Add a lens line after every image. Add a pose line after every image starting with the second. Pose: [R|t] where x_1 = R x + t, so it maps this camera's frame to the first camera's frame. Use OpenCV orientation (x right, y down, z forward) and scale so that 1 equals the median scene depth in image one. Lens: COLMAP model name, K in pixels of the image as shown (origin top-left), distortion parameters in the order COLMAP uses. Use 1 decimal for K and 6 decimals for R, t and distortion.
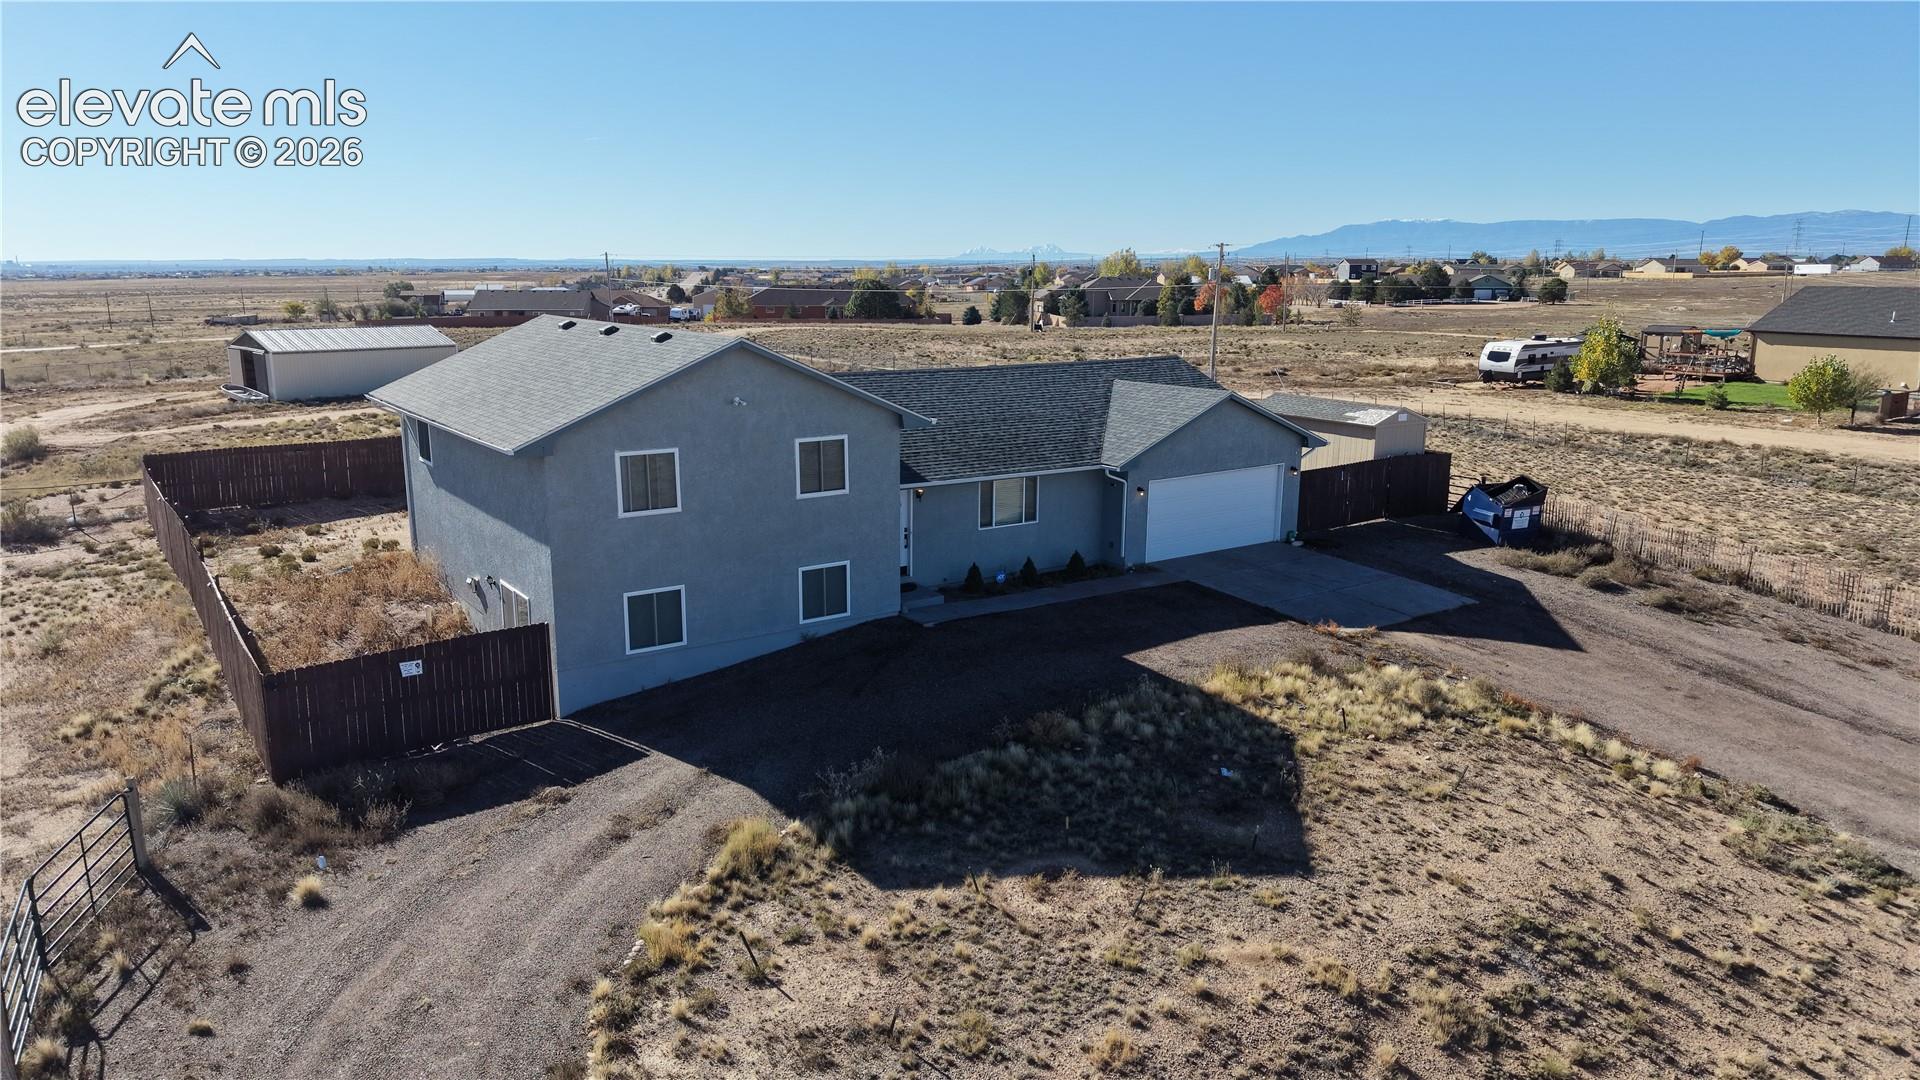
lens RADIAL K [[1293.8, 0, 960.0], [0, 1293.8, 540.0], [0, 0, 1]] dist [0.076734, -0.123090]
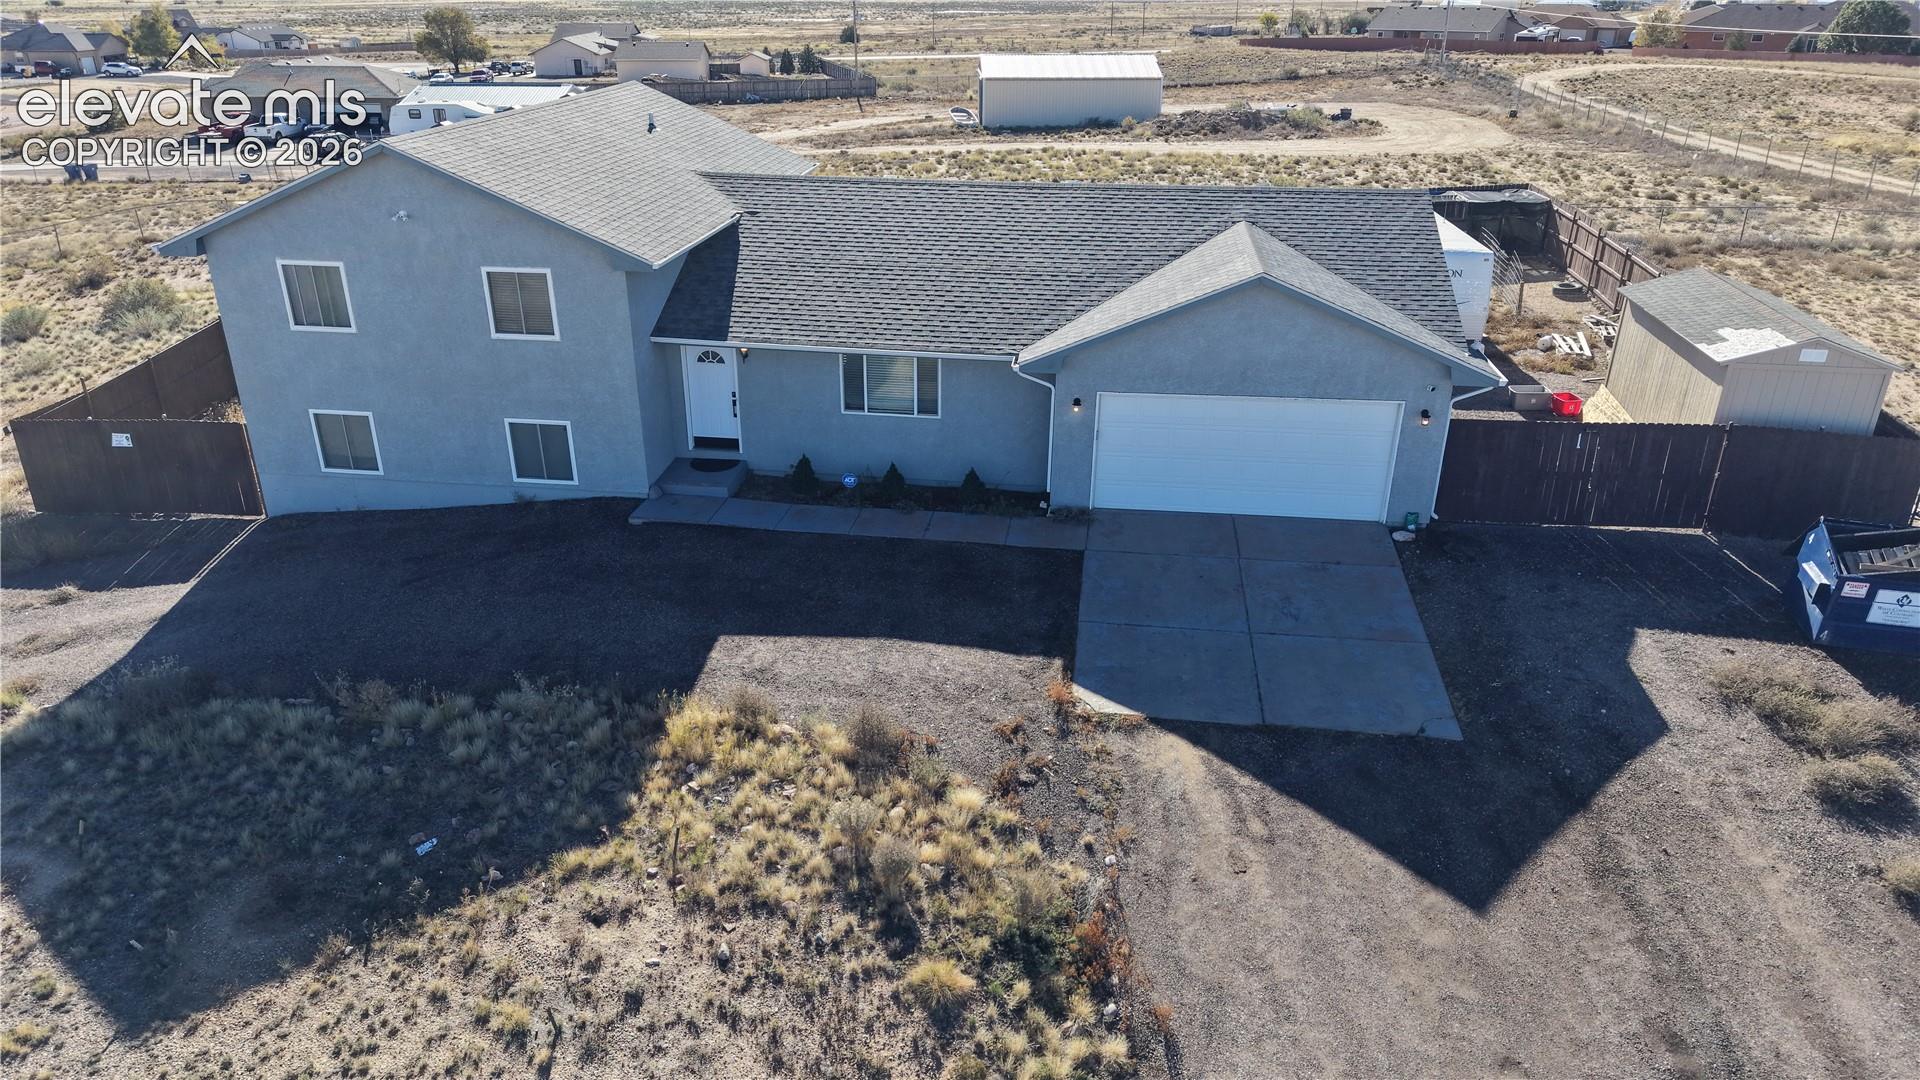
lens RADIAL K [[1293.8, 0, 960.0], [0, 1293.8, 540.0], [0, 0, 1]] dist [0.076734, -0.123090]
pose [[0.730513, 0.273386, -0.625788, 0.637024], [-0.140358, 0.956914, 0.254197, -0.157974], [0.668319, -0.097860, 0.737410, 0.535947]]
